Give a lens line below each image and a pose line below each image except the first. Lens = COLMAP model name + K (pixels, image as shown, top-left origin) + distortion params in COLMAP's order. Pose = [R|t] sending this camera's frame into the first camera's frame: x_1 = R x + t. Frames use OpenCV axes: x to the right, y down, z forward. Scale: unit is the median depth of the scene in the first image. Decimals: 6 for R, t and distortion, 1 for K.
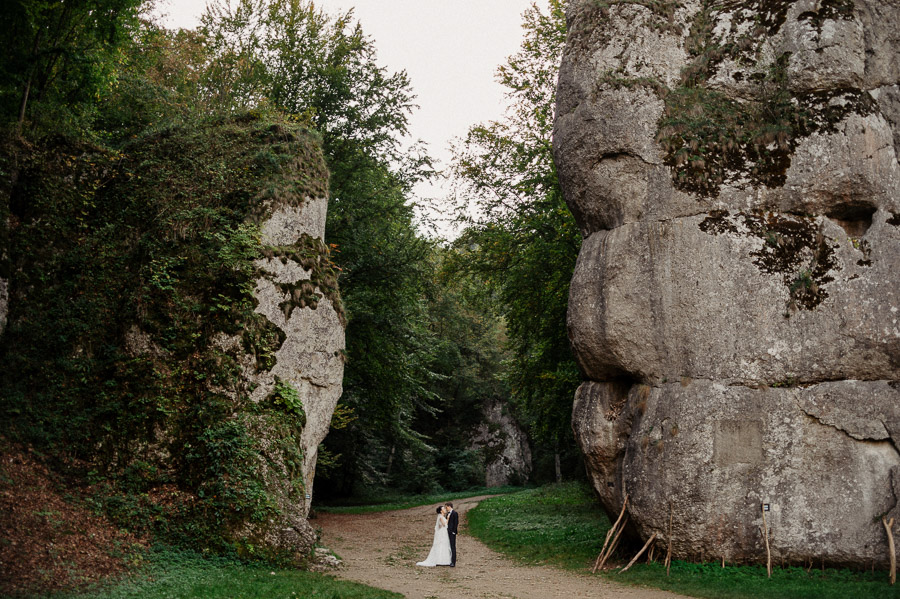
lens RADIAL K [[943.0, 0, 450.0], [0, 943.0, 299.5], [0, 0, 1]] dist [-0.087186, 0.012995]
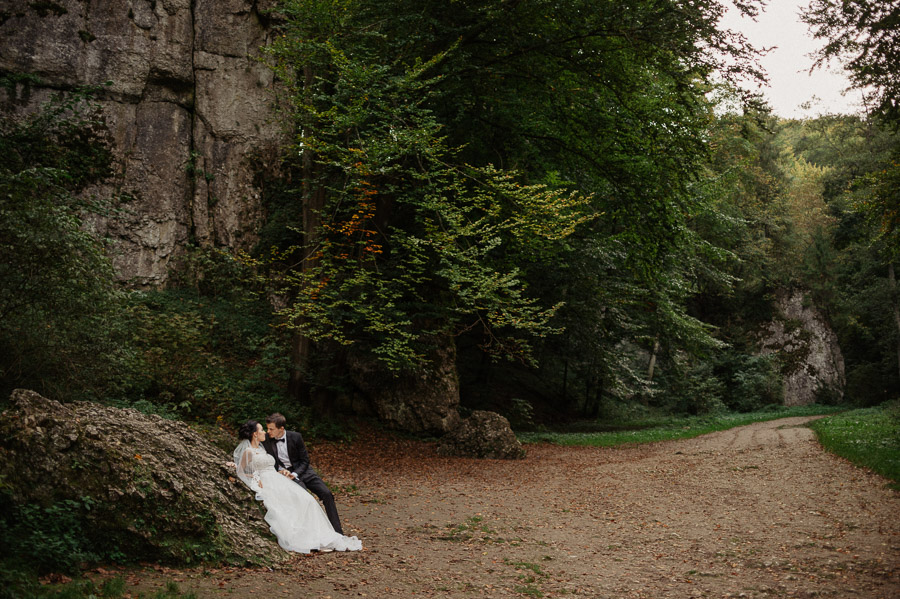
lens RADIAL K [[943.0, 0, 450.0], [0, 943.0, 299.5], [0, 0, 1]] dist [-0.087186, 0.012995]
pose [[0.966500, -0.022545, -0.255676, -0.088820], [0.042600, 0.996409, 0.073176, 0.191461], [0.253108, -0.081617, 0.963989, 0.882233]]
